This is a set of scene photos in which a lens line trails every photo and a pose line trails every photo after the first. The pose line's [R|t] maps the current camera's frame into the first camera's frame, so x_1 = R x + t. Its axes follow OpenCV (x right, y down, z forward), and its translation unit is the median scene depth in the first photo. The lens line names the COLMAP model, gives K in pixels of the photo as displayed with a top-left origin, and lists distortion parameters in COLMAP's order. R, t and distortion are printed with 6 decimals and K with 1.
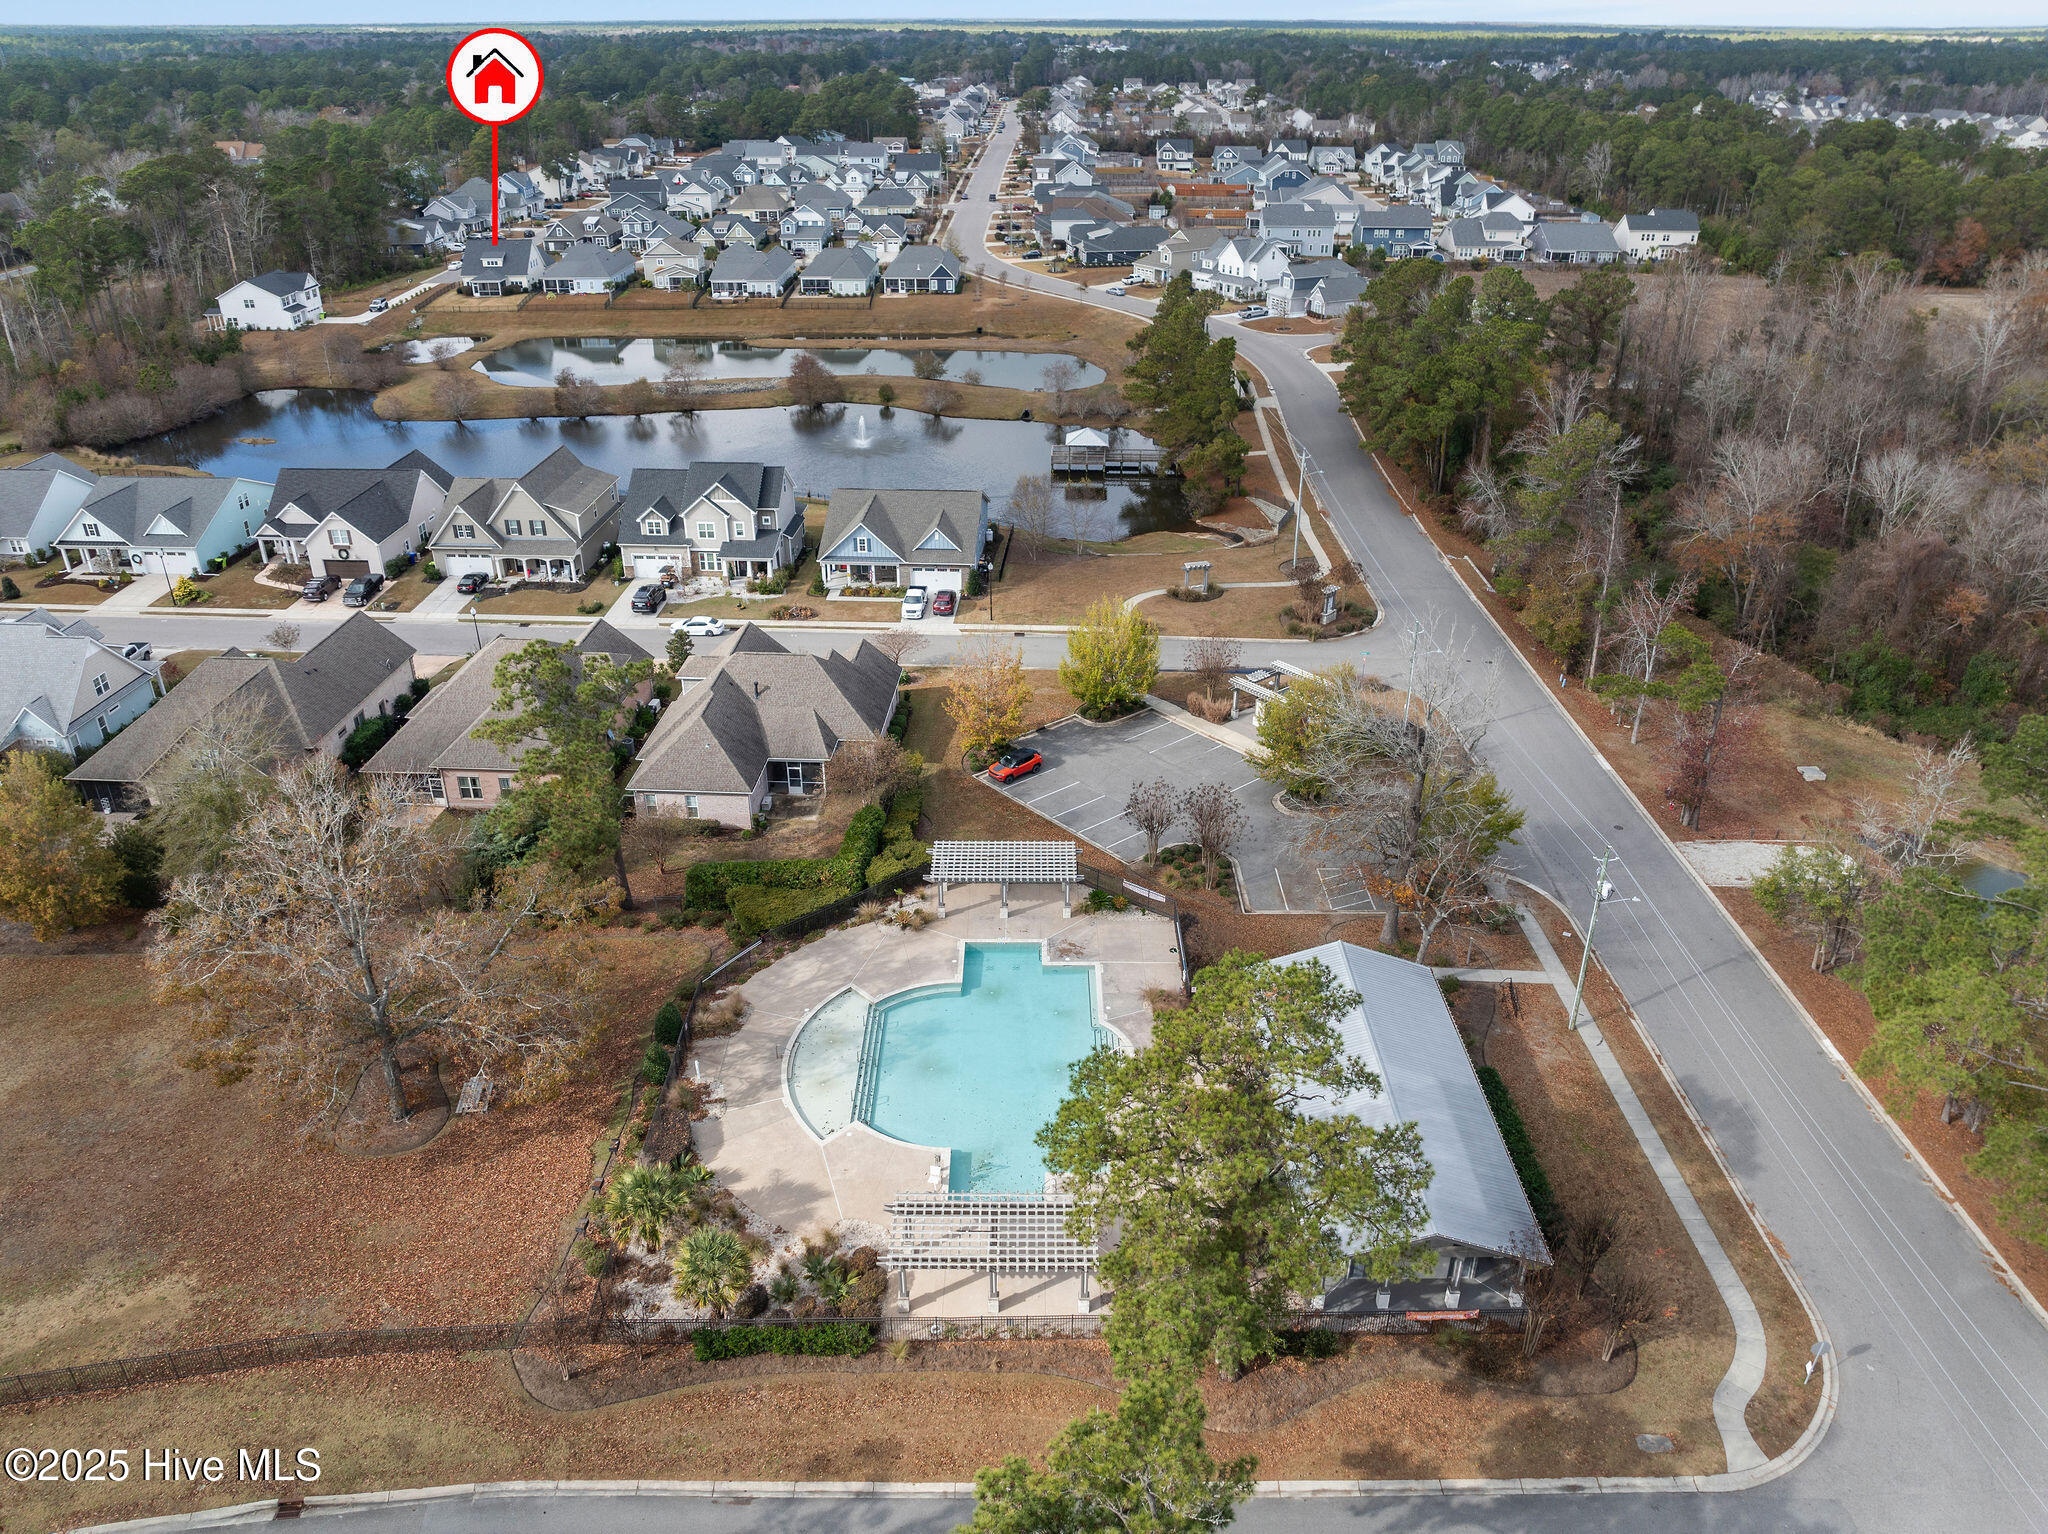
lens RADIAL K [[1452.5, 0, 1024.0], [0, 1452.5, 767.0], [0, 0, 1]] dist [-0.039782, 0.004910]
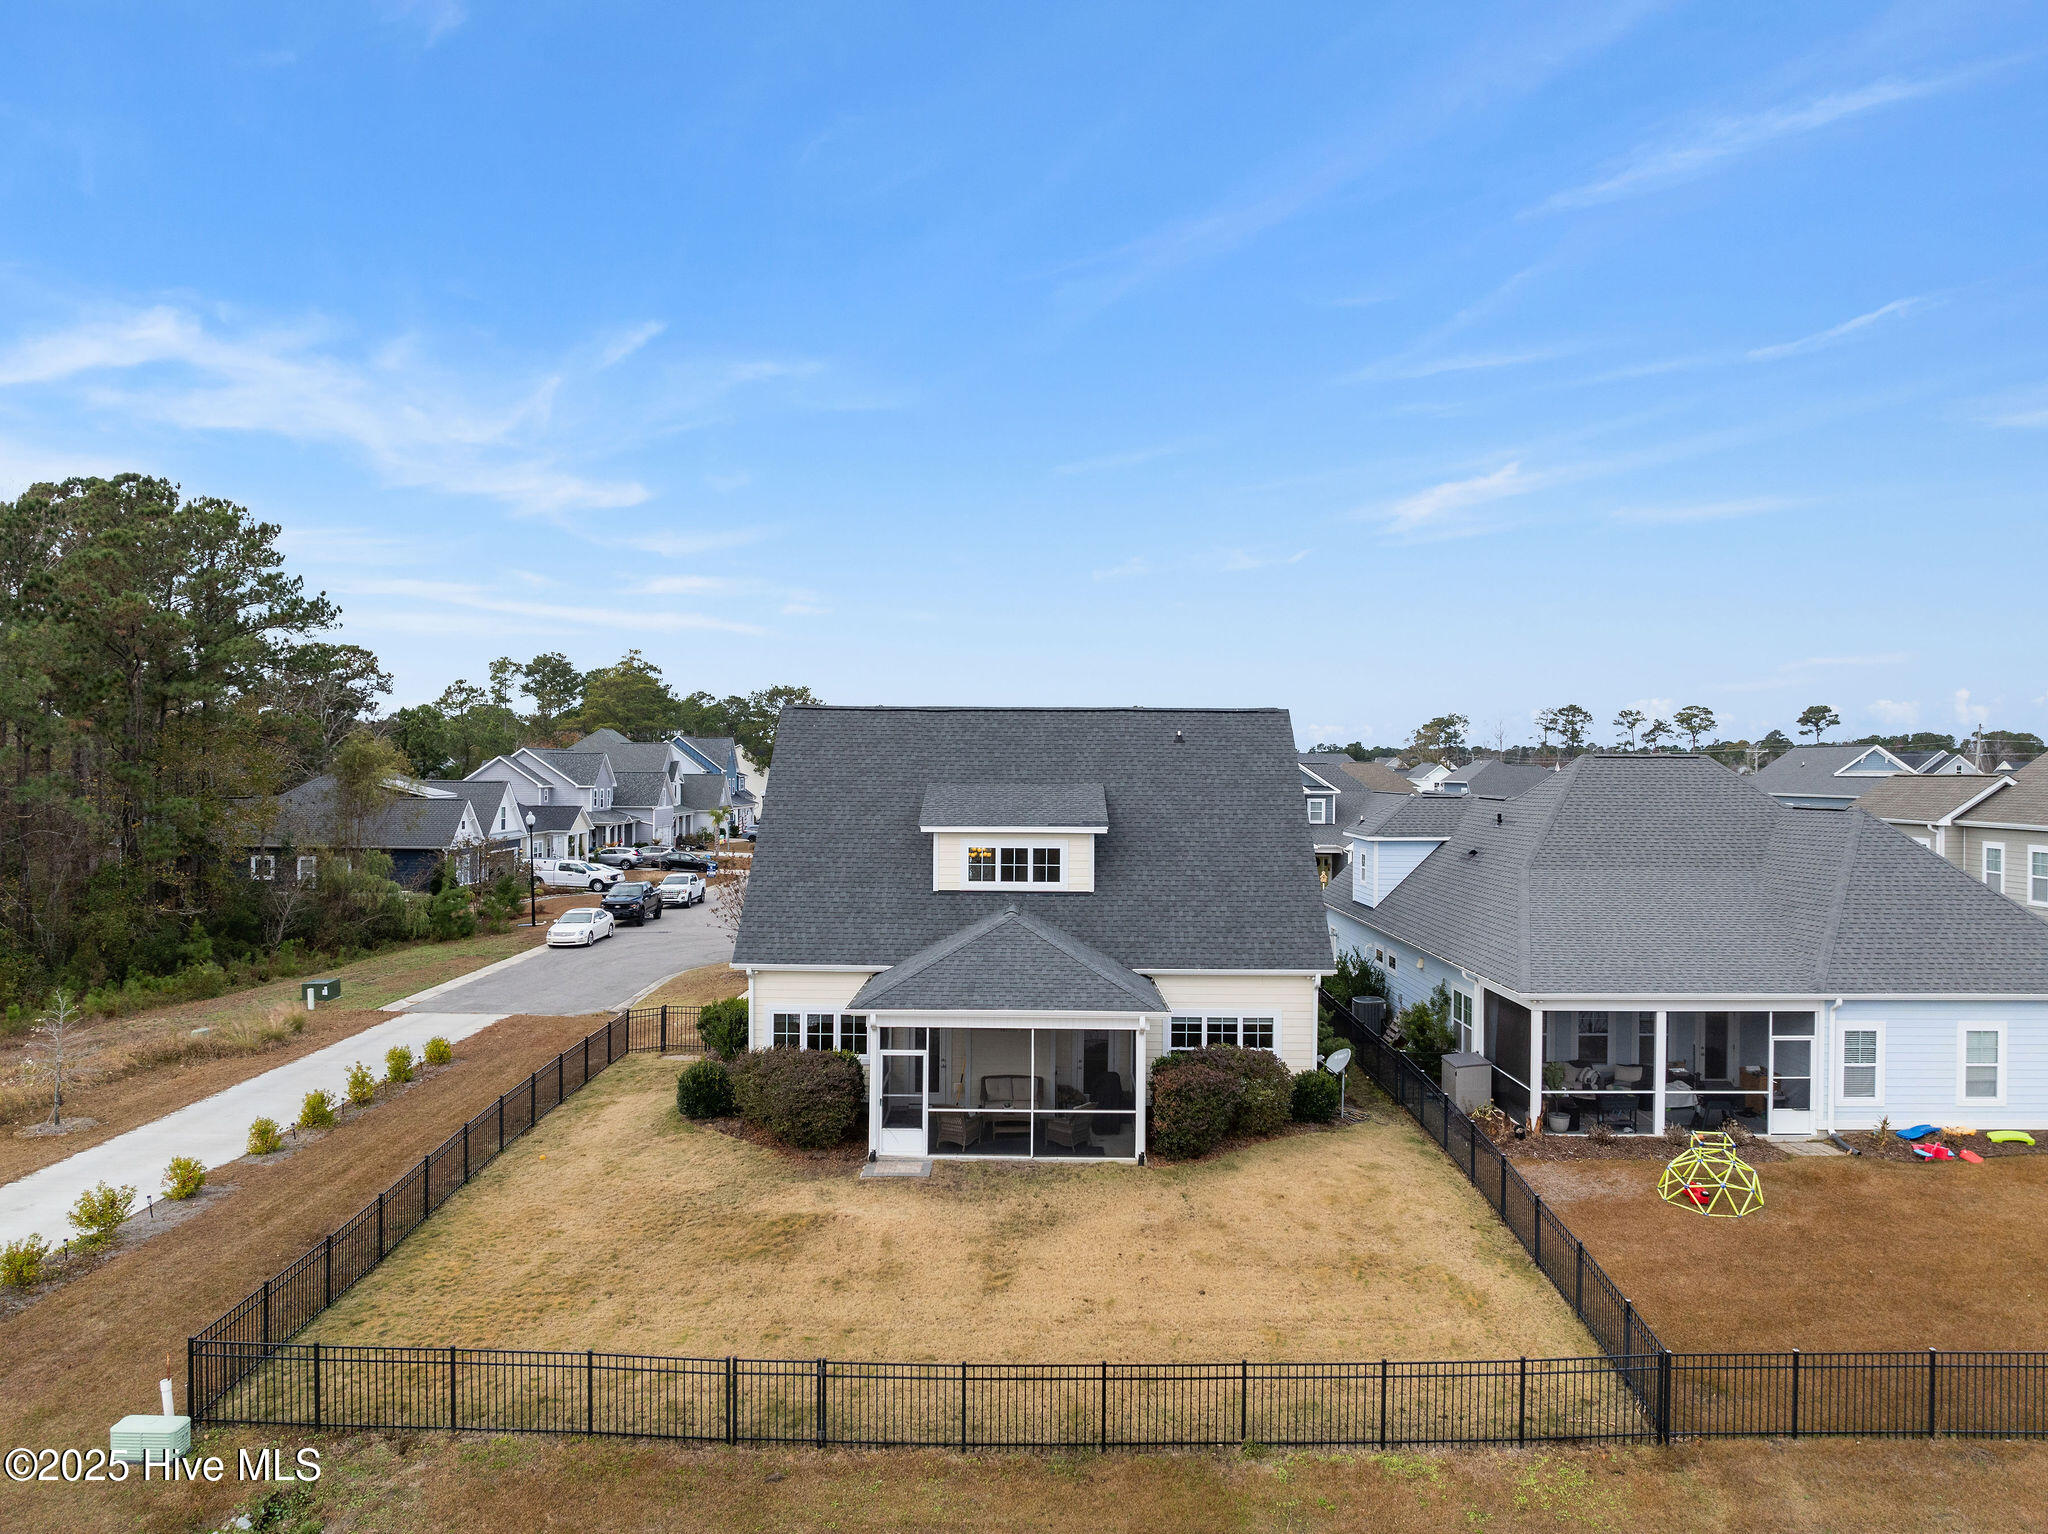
lens RADIAL K [[1452.5, 0, 1024.0], [0, 1452.5, 767.0], [0, 0, 1]] dist [-0.039782, 0.004910]
pose [[0.999923, 0.008326, 0.009183, -0.369811], [-0.003073, 0.884217, -0.467066, -0.301652], [-0.012009, 0.467002, 0.884175, 0.890609]]
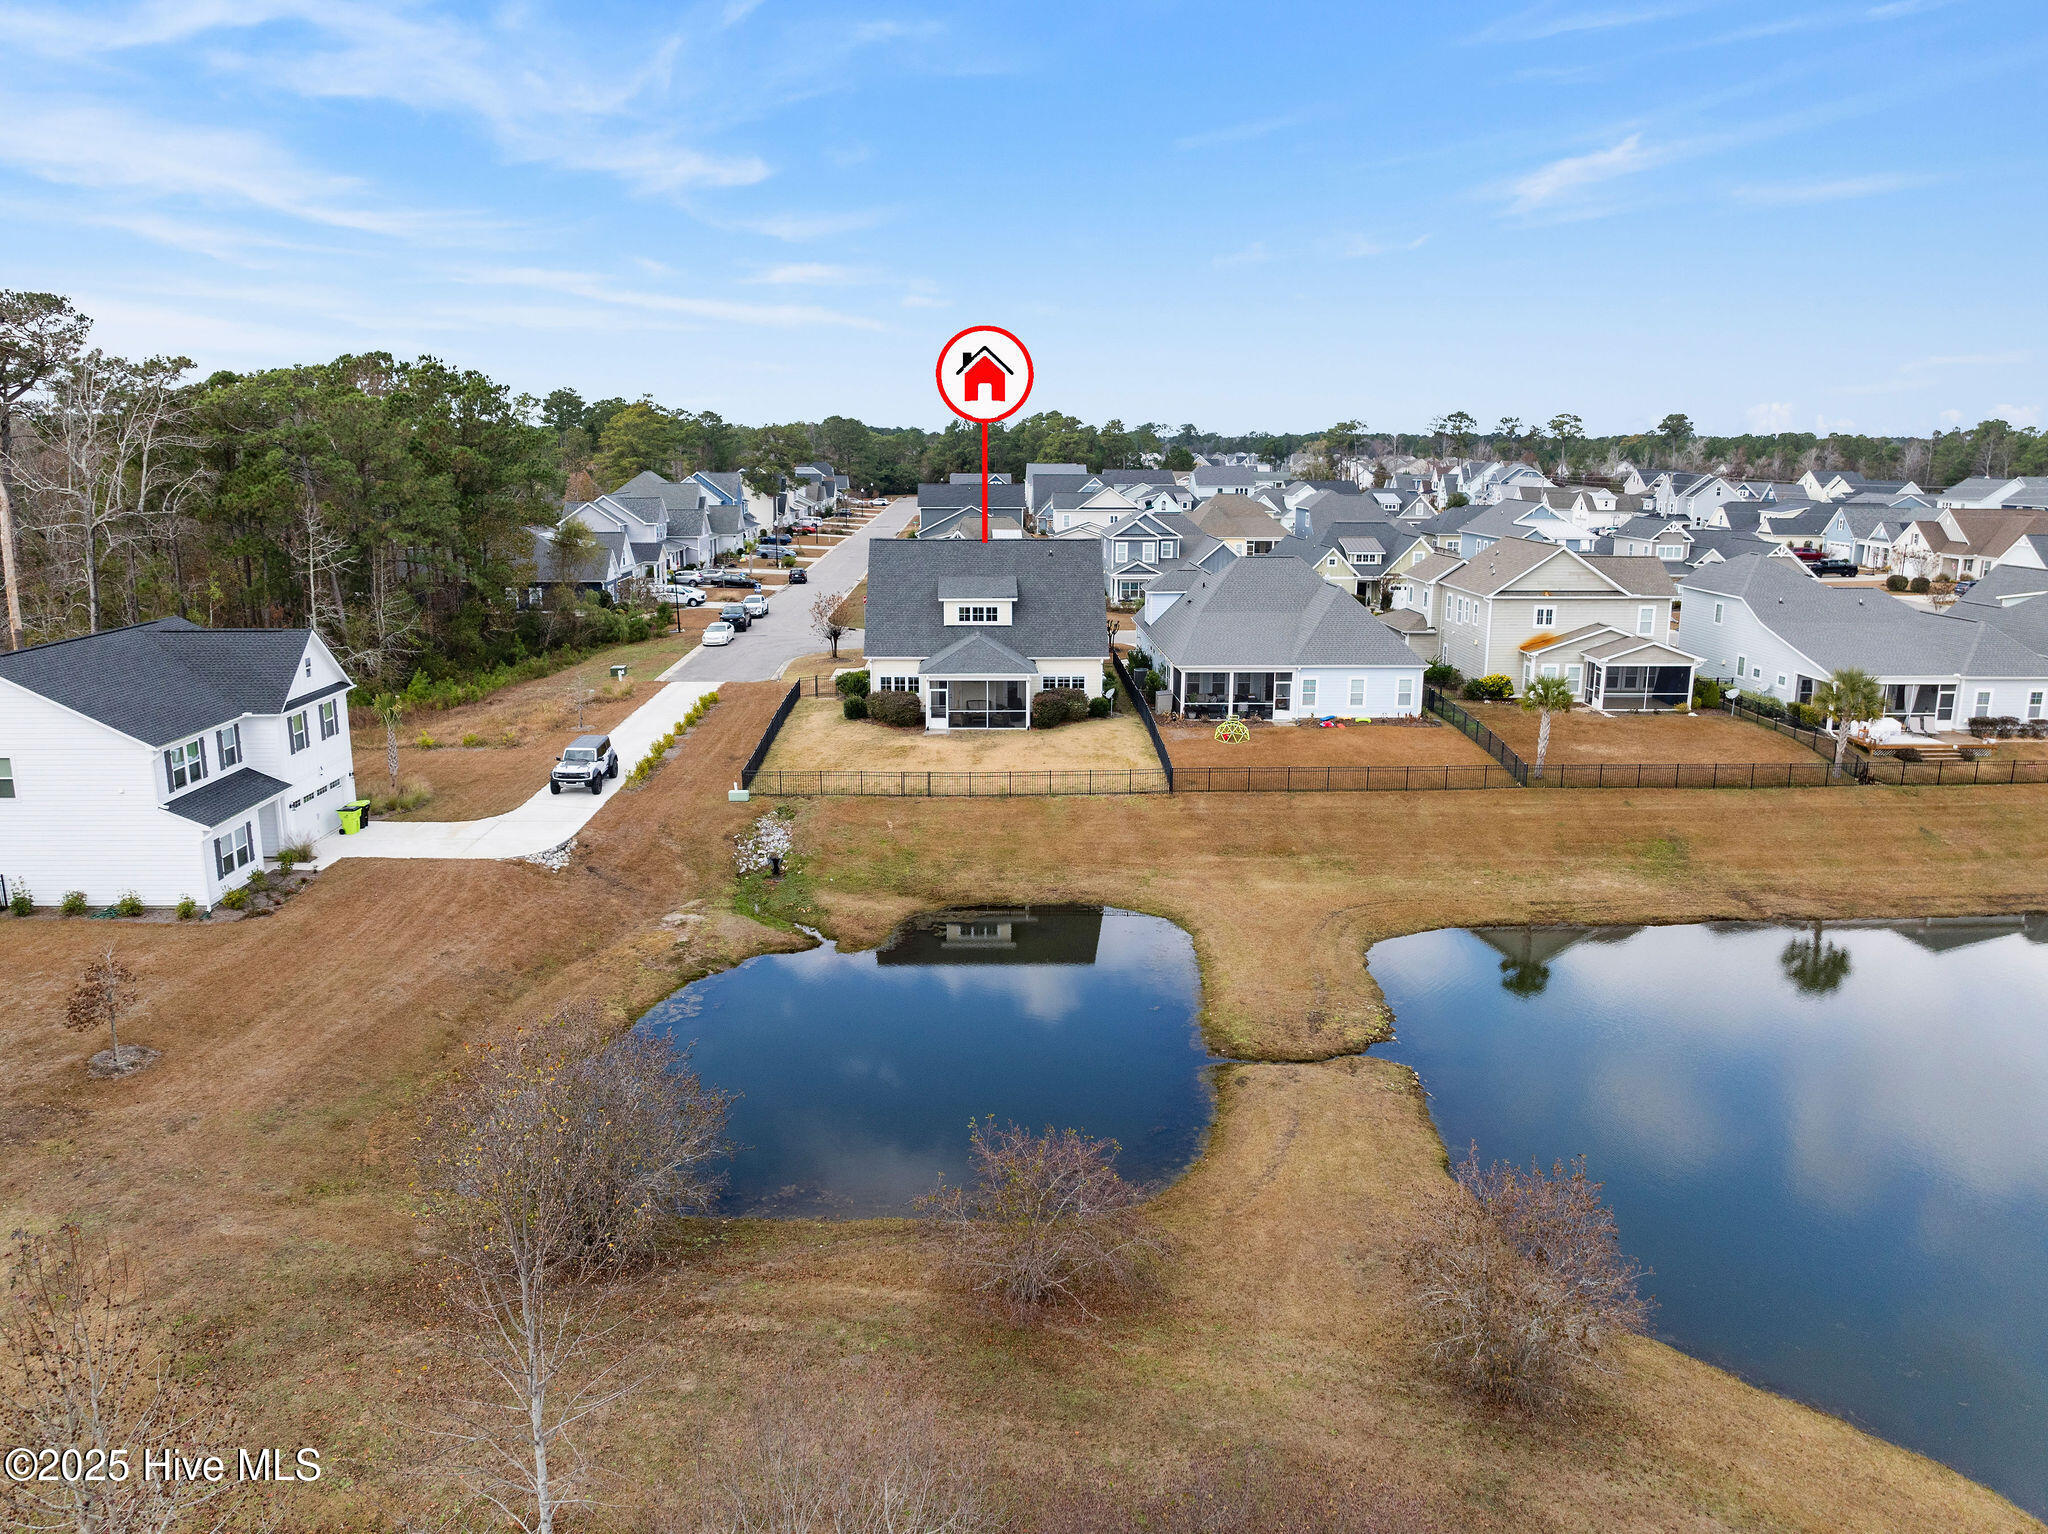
lens RADIAL K [[1452.5, 0, 1024.0], [0, 1452.5, 767.0], [0, 0, 1]] dist [-0.039782, 0.004910]
pose [[0.998749, -0.006312, 0.049608, -0.374713], [0.019151, 0.964654, -0.262823, -0.247268], [-0.046195, 0.263444, 0.963568, 0.735608]]
